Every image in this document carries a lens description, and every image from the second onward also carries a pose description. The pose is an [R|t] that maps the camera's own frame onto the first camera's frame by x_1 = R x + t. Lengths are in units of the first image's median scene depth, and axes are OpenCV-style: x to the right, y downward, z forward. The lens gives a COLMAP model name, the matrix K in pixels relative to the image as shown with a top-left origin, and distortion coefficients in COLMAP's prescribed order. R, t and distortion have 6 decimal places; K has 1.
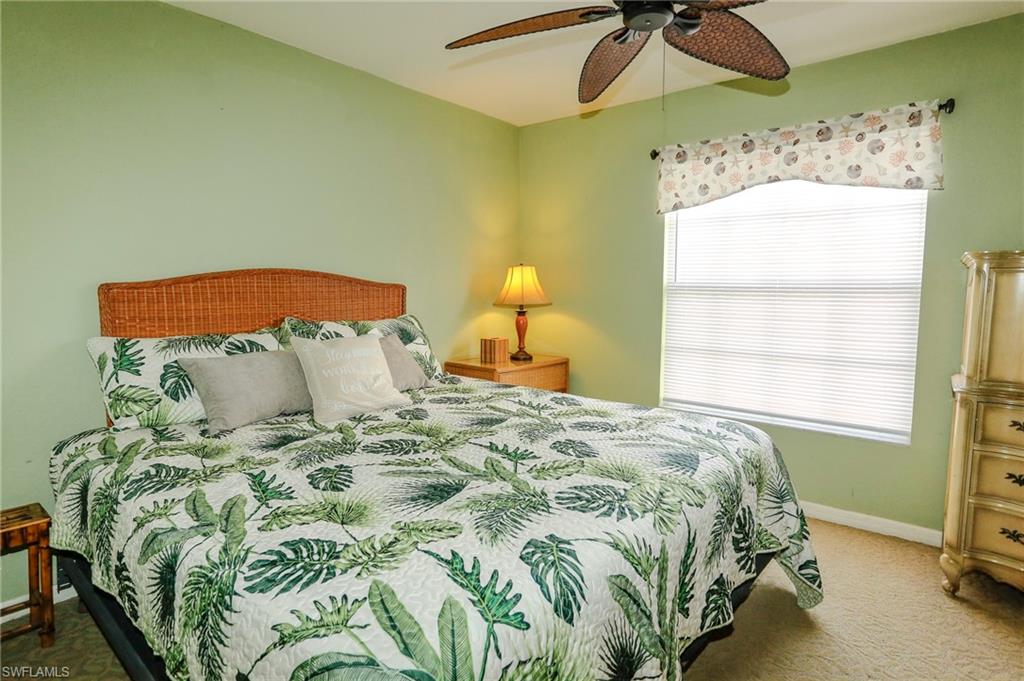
lens RADIAL K [[578.0, 0, 512.7], [0, 578.0, 339.4], [0, 0, 1]] dist [-0.015764, 0.013761]
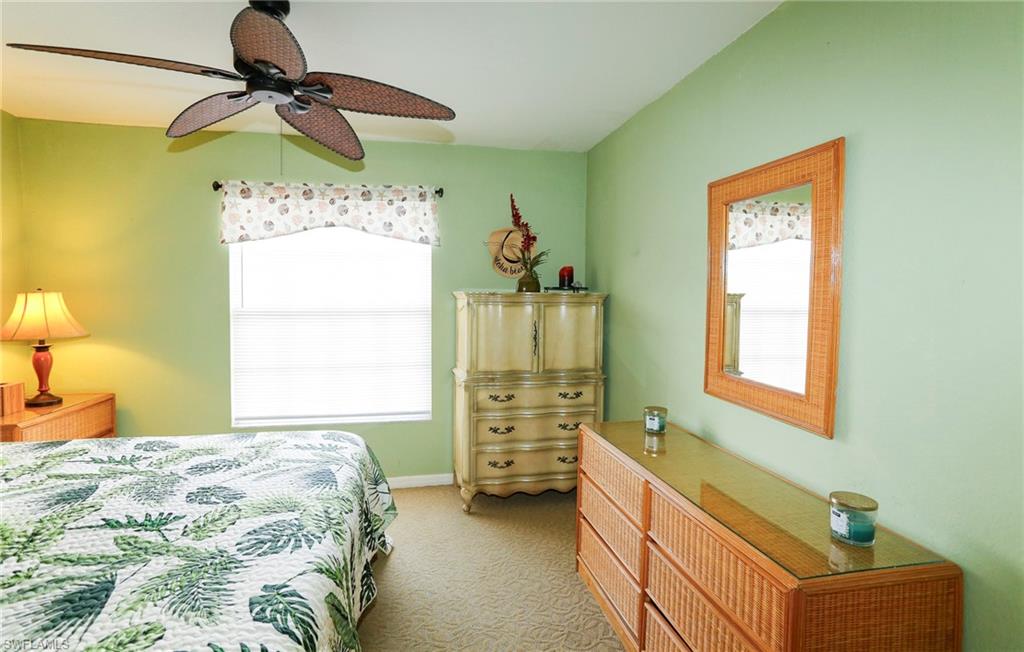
lens RADIAL K [[519.8, 0, 513.8], [0, 519.8, 321.1], [0, 0, 1]] dist [0.016590, 0.010352]
pose [[0.622619, -0.046615, 0.781135, -0.233930], [0.058909, 0.998184, 0.012613, -0.082706], [-0.780305, 0.038163, 0.624234, 0.010882]]
